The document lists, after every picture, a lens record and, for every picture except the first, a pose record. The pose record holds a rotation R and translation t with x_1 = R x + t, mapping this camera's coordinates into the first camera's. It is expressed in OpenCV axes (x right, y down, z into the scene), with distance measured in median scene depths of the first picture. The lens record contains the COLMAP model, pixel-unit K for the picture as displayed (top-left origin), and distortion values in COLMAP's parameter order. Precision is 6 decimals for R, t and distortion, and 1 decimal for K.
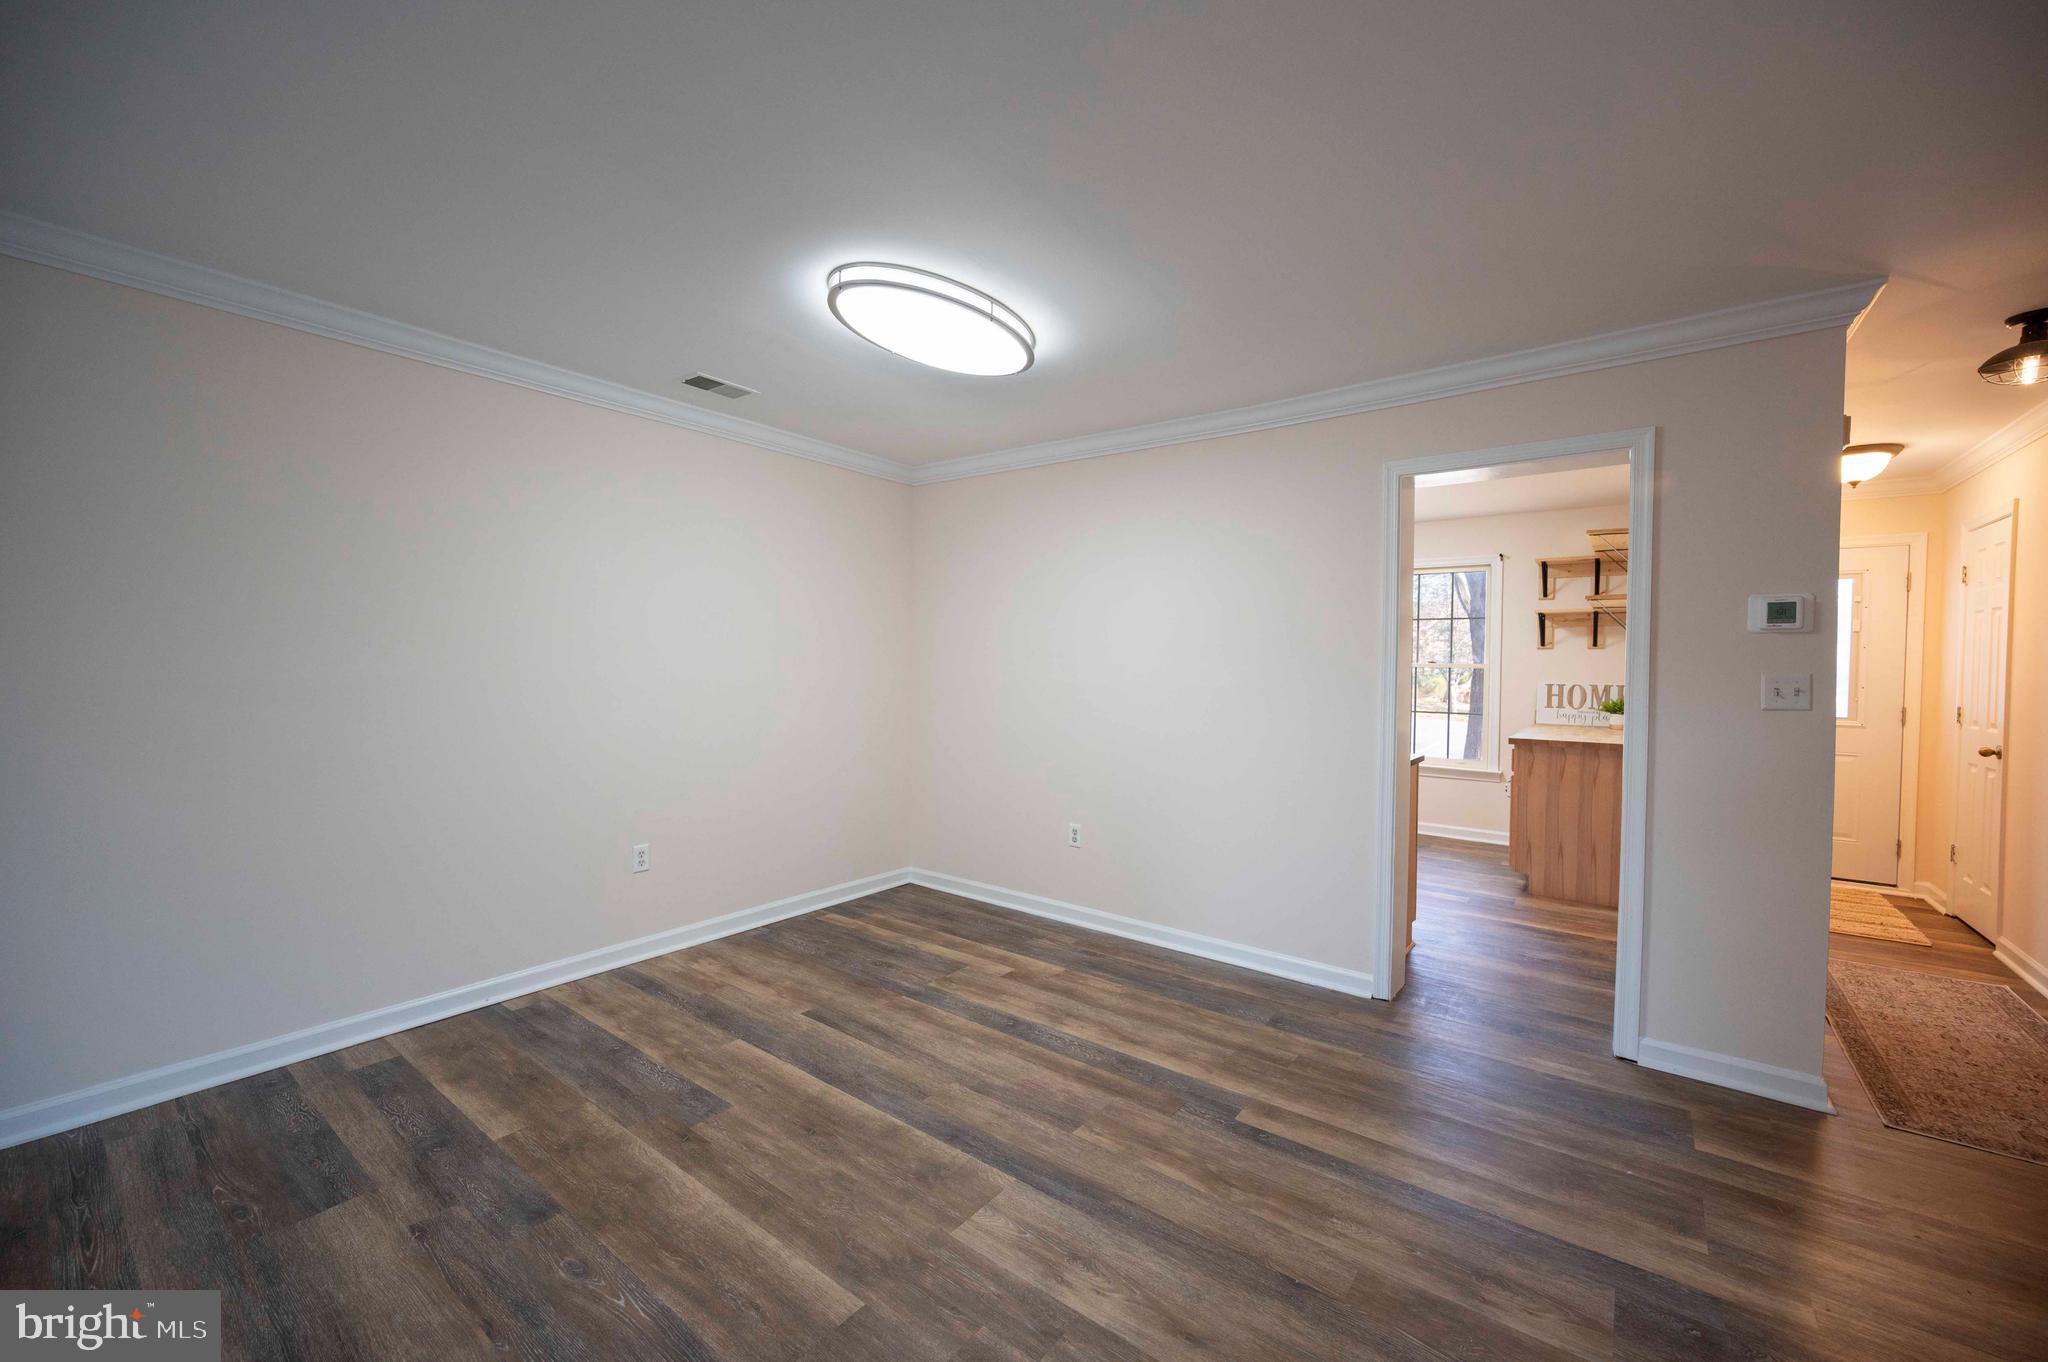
lens RADIAL K [[802.0, 0, 1026.2], [0, 802.0, 679.2], [0, 0, 1]] dist [-0.000424, -0.000598]
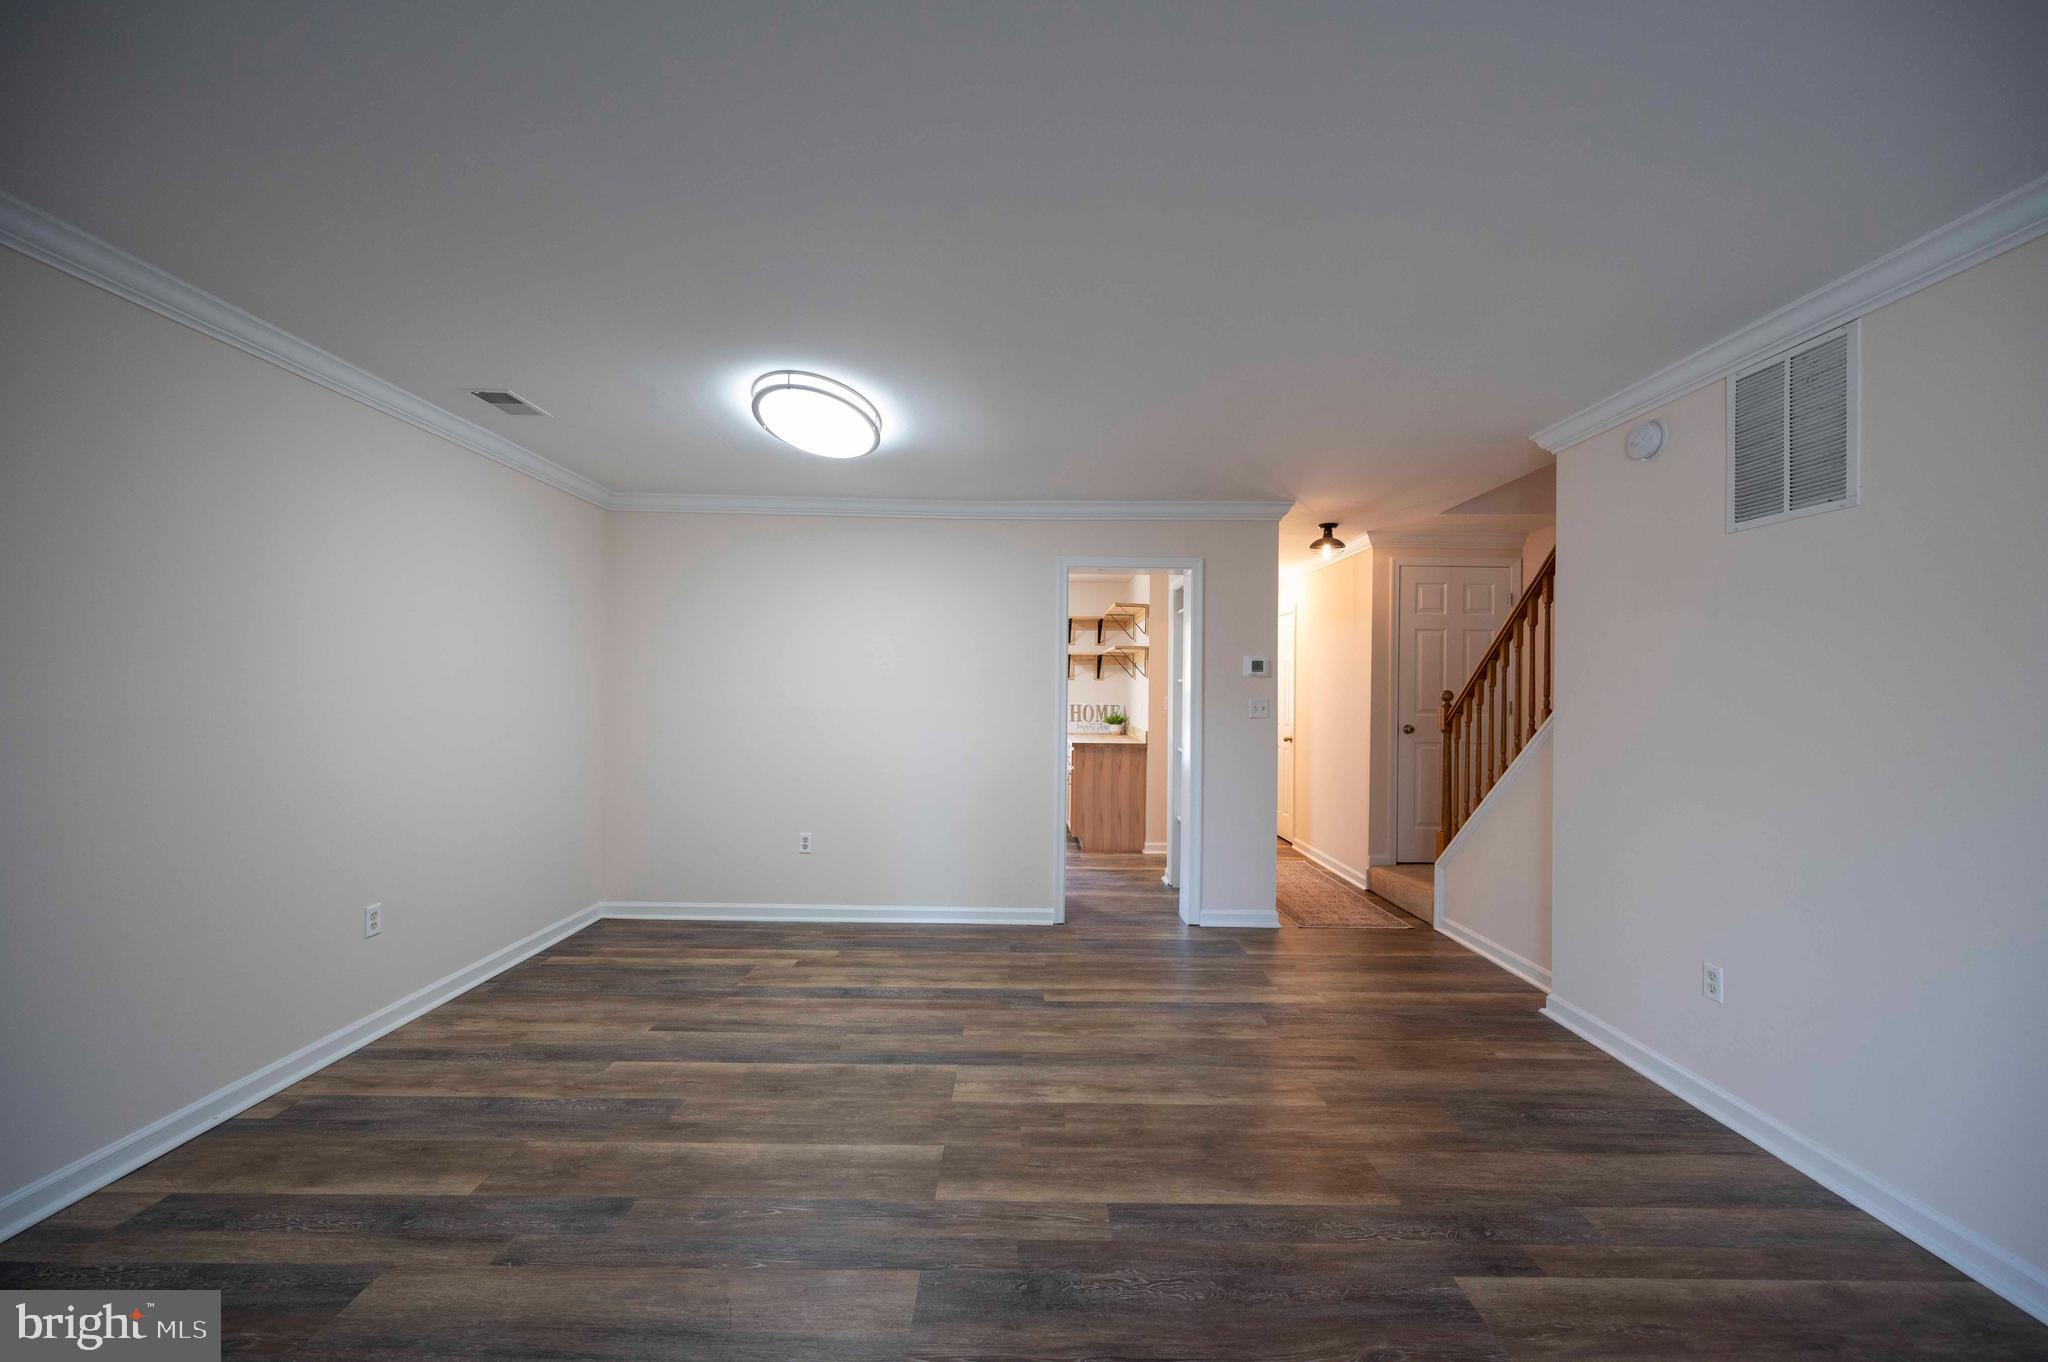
lens RADIAL K [[802.0, 0, 1023.6], [0, 802.0, 680.5], [0, 0, 1]] dist [-0.000424, -0.000598]
pose [[0.793400, 0.006970, 0.608661, -0.629152], [0.008761, 0.999700, -0.022868, -0.011254], [-0.608638, 0.023476, 0.793101, -0.157492]]
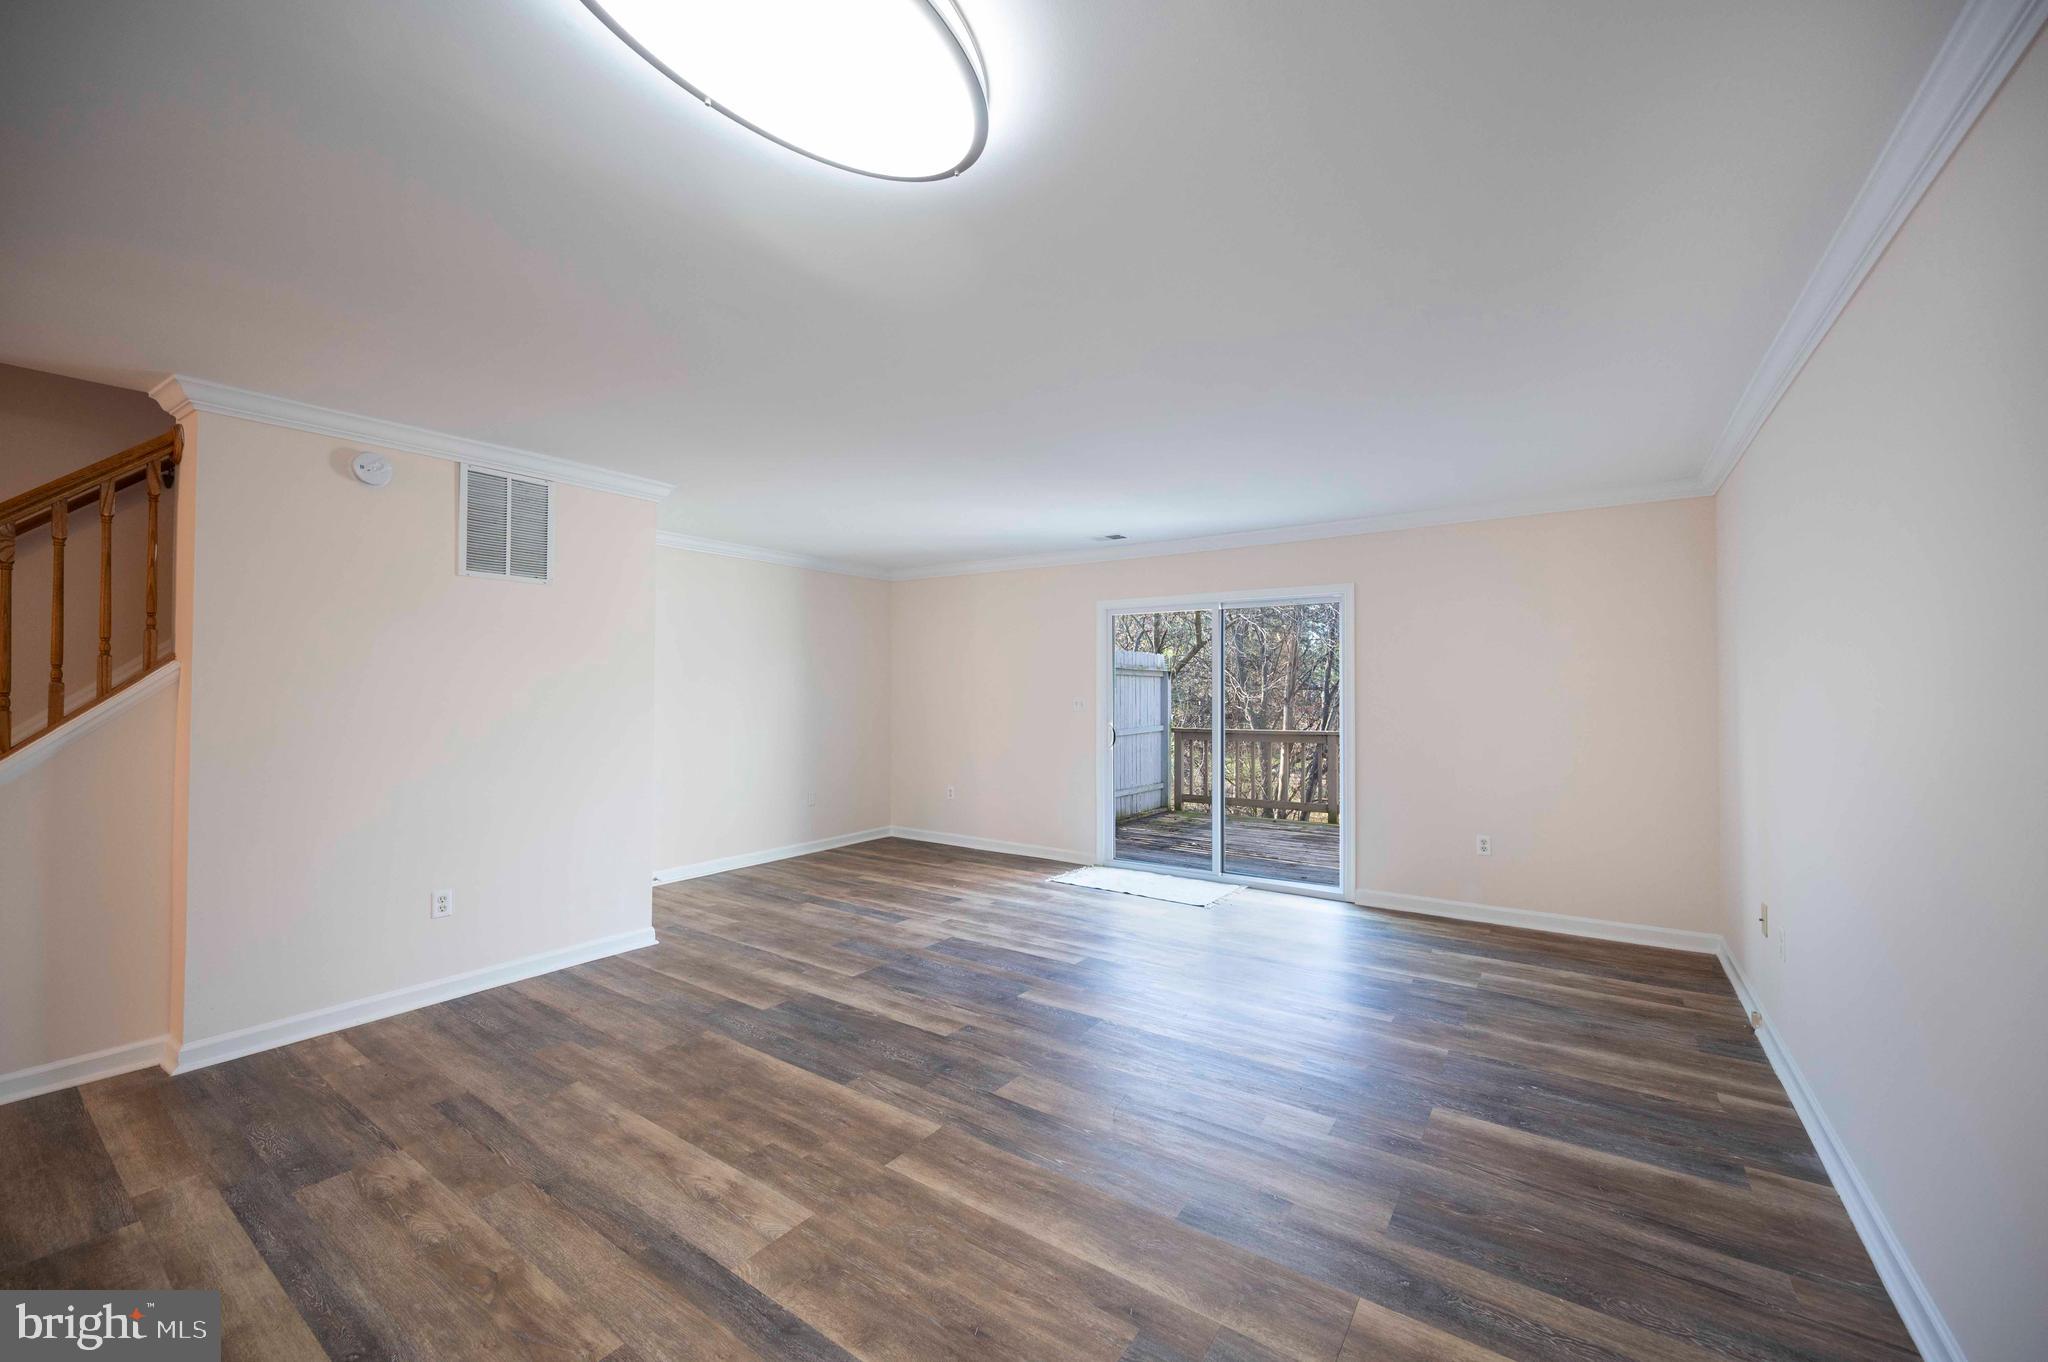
lens RADIAL K [[802.0, 0, 1024.9], [0, 802.0, 682.5], [0, 0, 1]] dist [-0.000424, -0.000598]
pose [[-0.998996, -0.009528, -0.043774, -0.244126], [-0.009992, 0.999896, 0.010404, -0.048728], [0.043670, 0.010831, -0.998987, 1.555953]]
